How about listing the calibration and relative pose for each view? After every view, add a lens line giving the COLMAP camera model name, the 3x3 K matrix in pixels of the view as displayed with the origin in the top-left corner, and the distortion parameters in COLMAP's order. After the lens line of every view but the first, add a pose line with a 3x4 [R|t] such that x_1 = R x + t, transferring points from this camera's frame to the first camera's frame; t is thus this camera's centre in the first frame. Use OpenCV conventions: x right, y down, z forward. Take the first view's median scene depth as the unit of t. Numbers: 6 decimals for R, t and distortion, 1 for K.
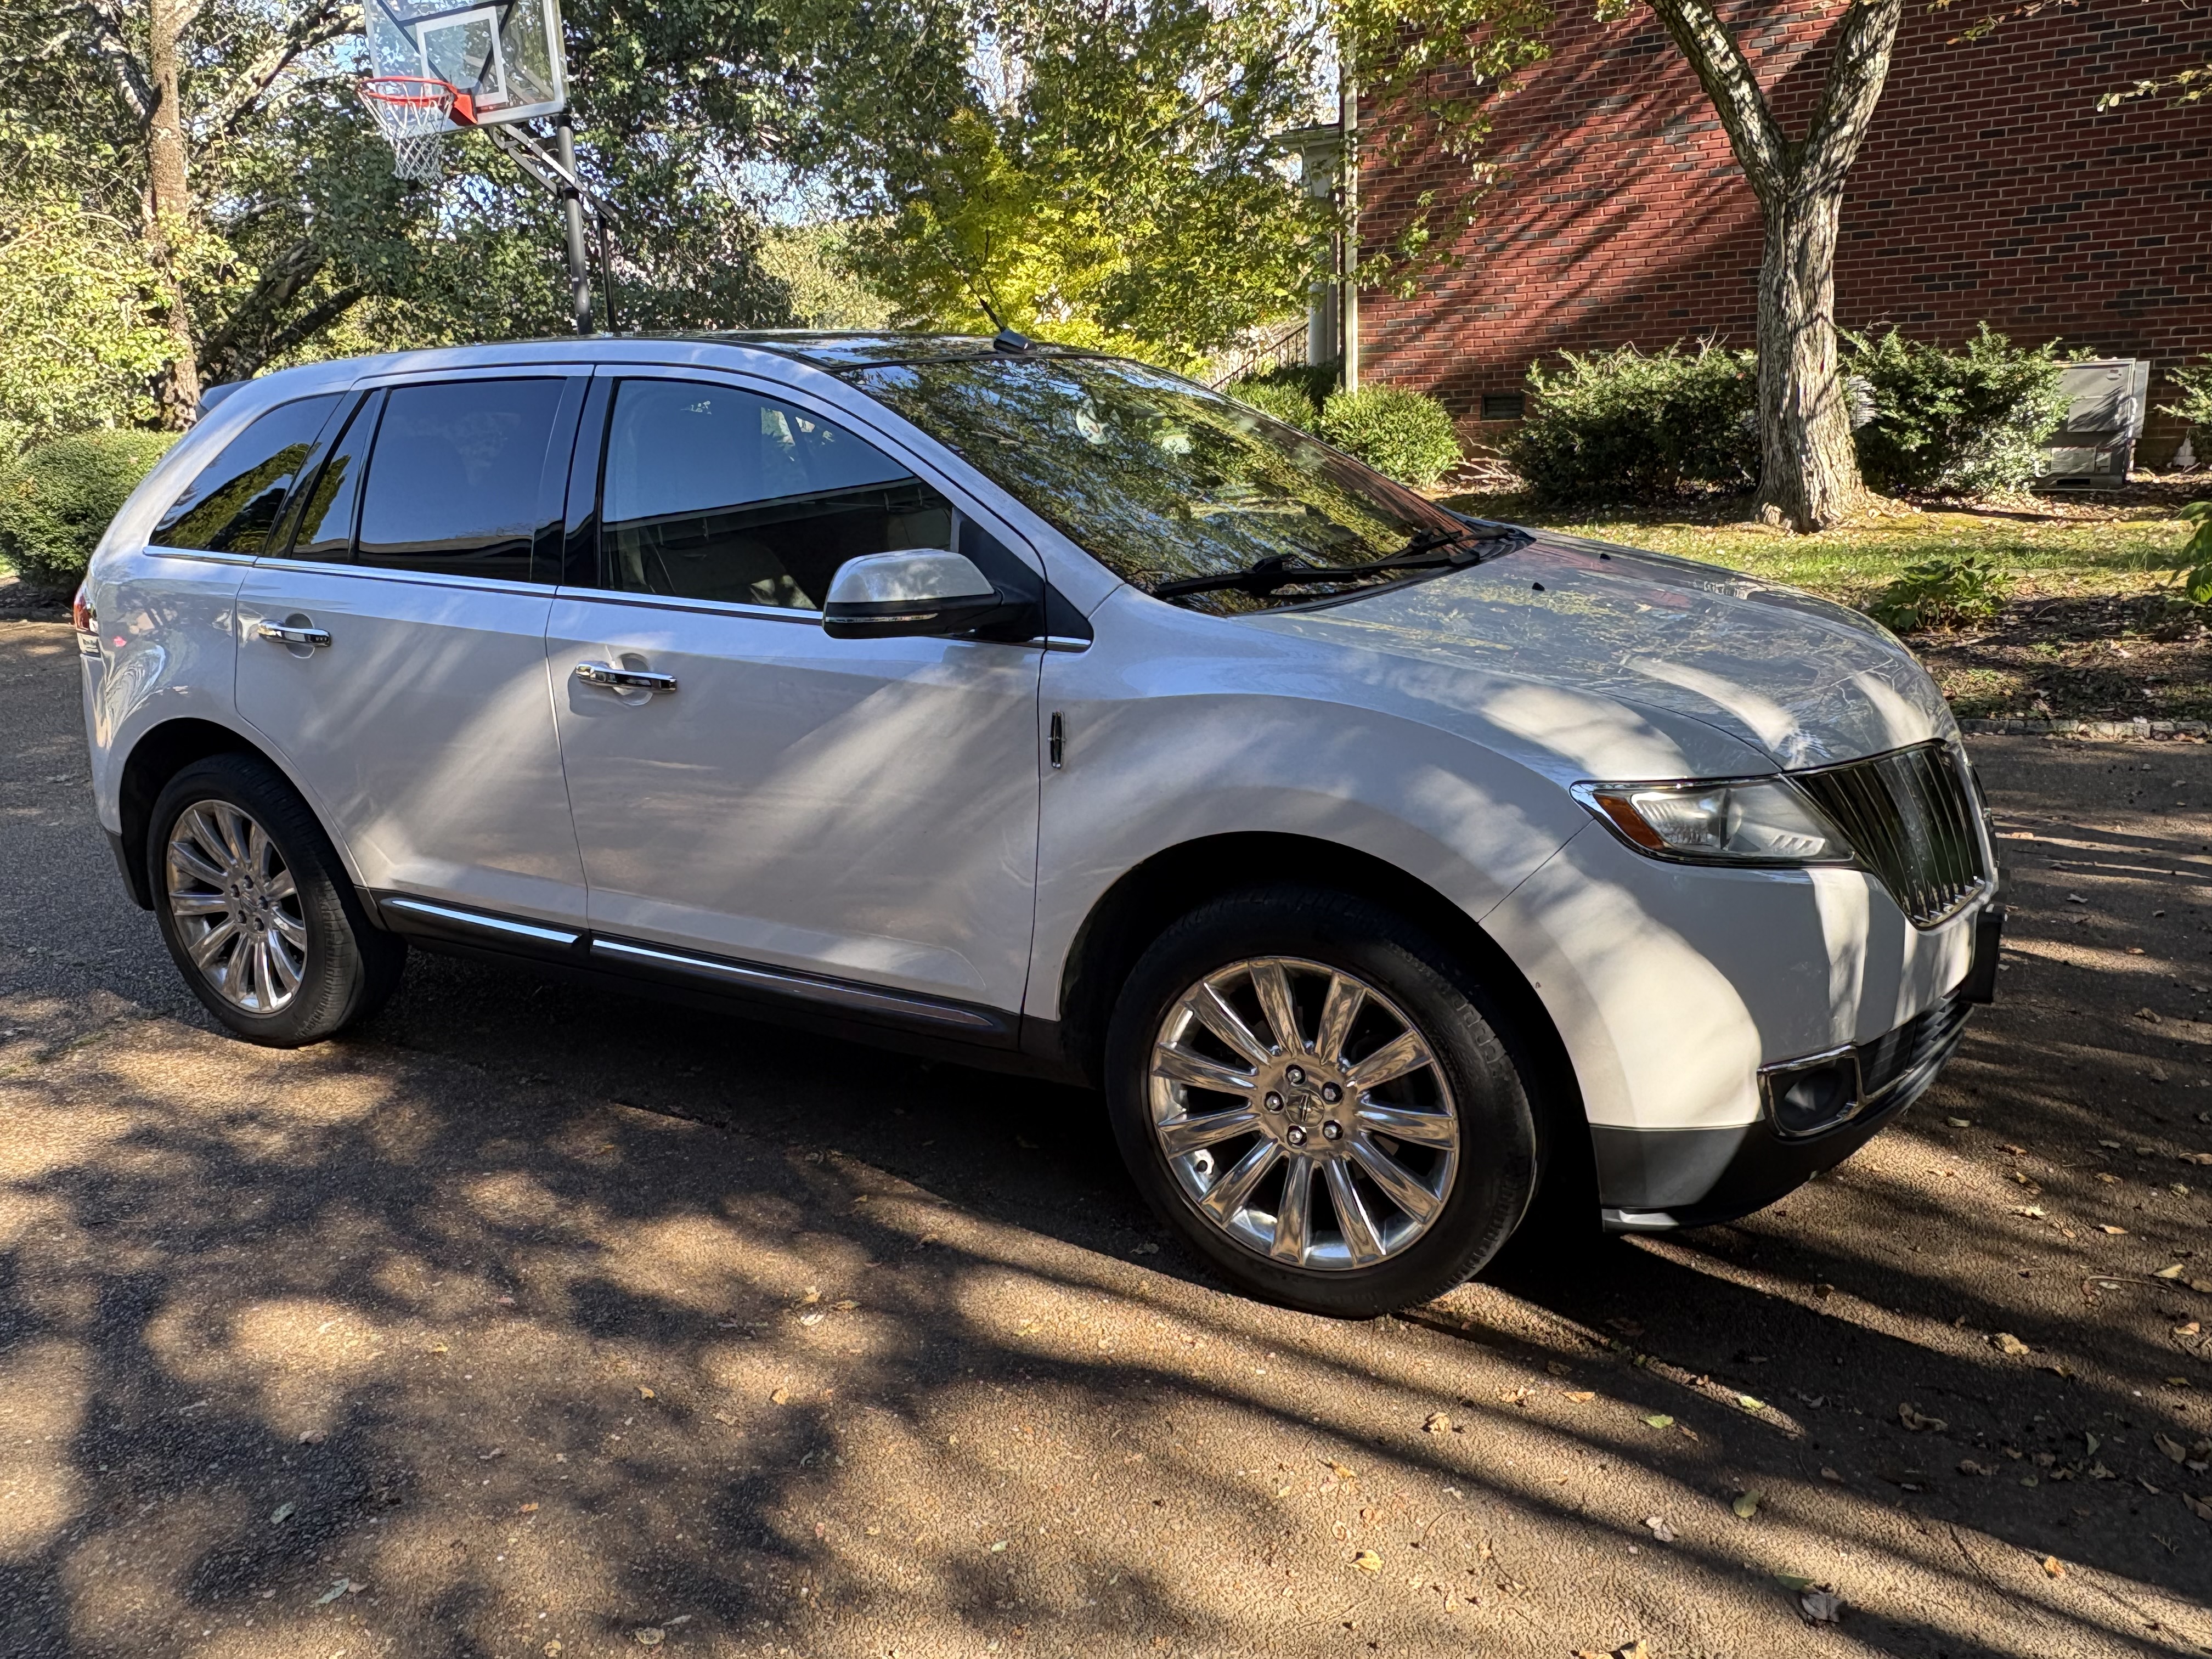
lens RADIAL K [[1682.7, 0, 1106.0], [0, 1682.7, 829.5], [0, 0, 1]] dist [0.004273, -0.000654]
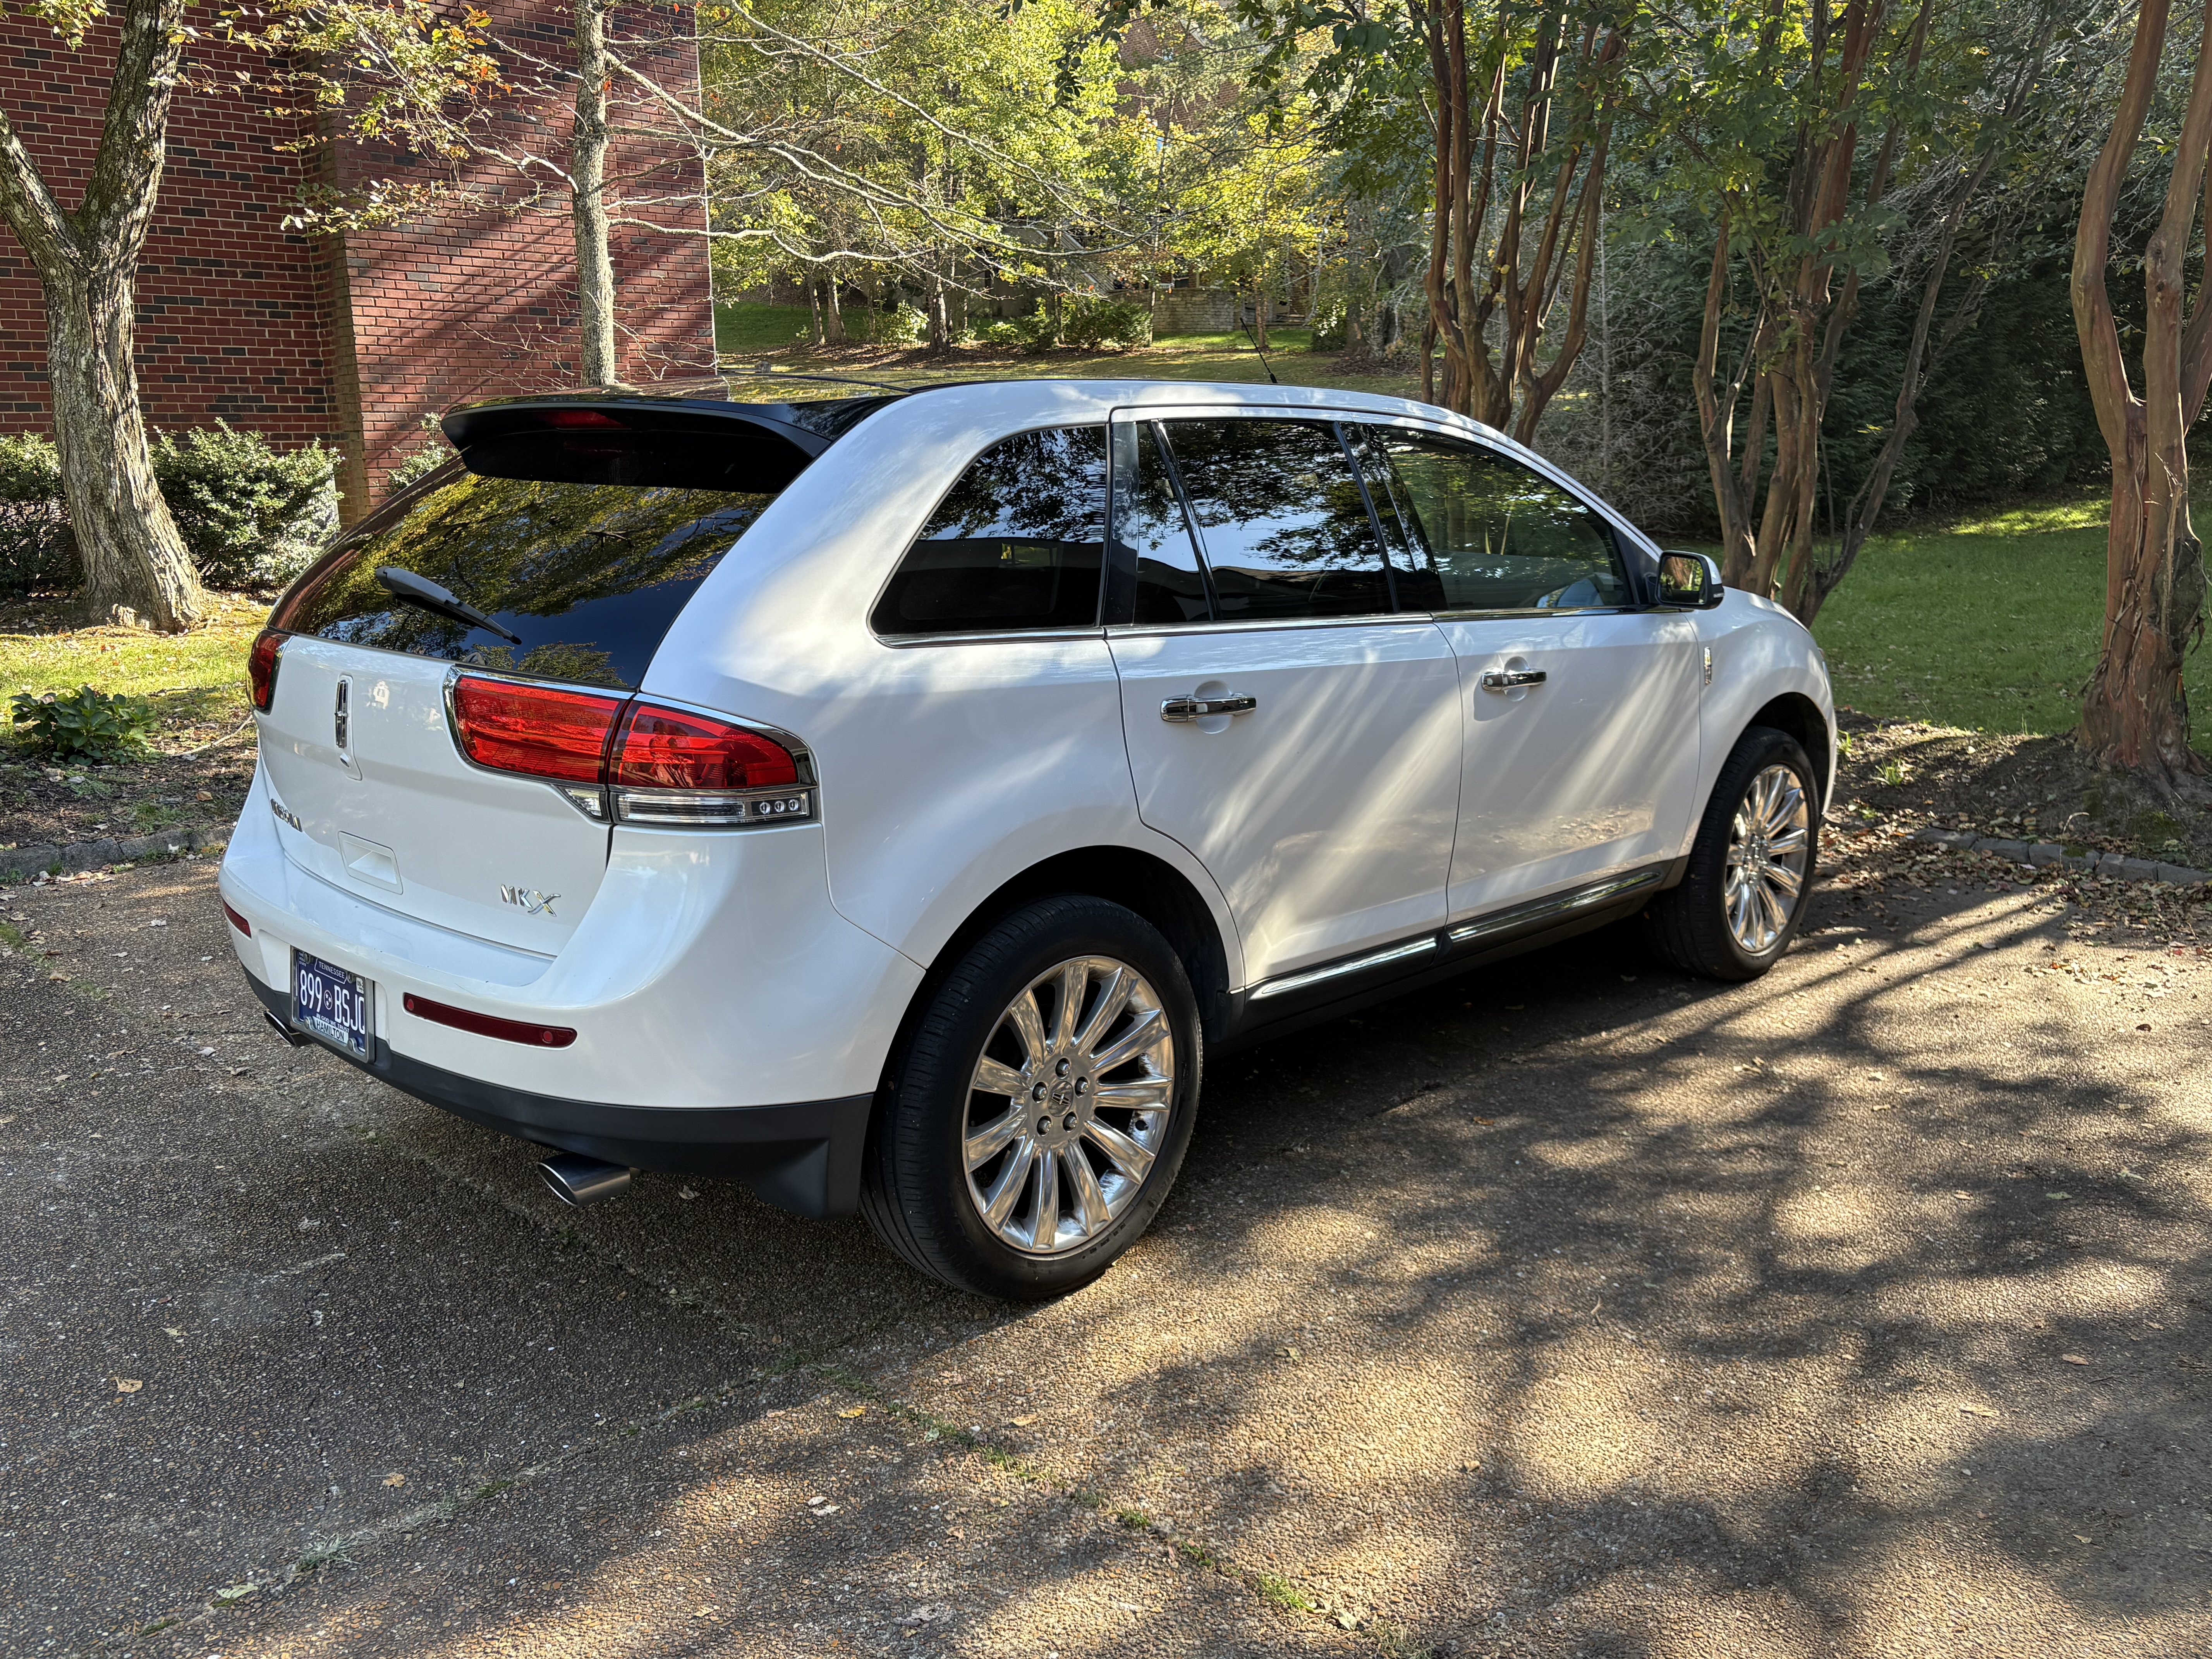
lens RADIAL K [[1814.5, 0, 1108.1], [0, 1814.5, 839.6], [0, 0, 1]] dist [-0.003517, -0.006944]
pose [[0.237732, -0.166484, 0.956957, -0.451952], [0.238220, 0.965106, 0.108722, -0.053698], [-0.941666, 0.202120, 0.269096, 0.278249]]
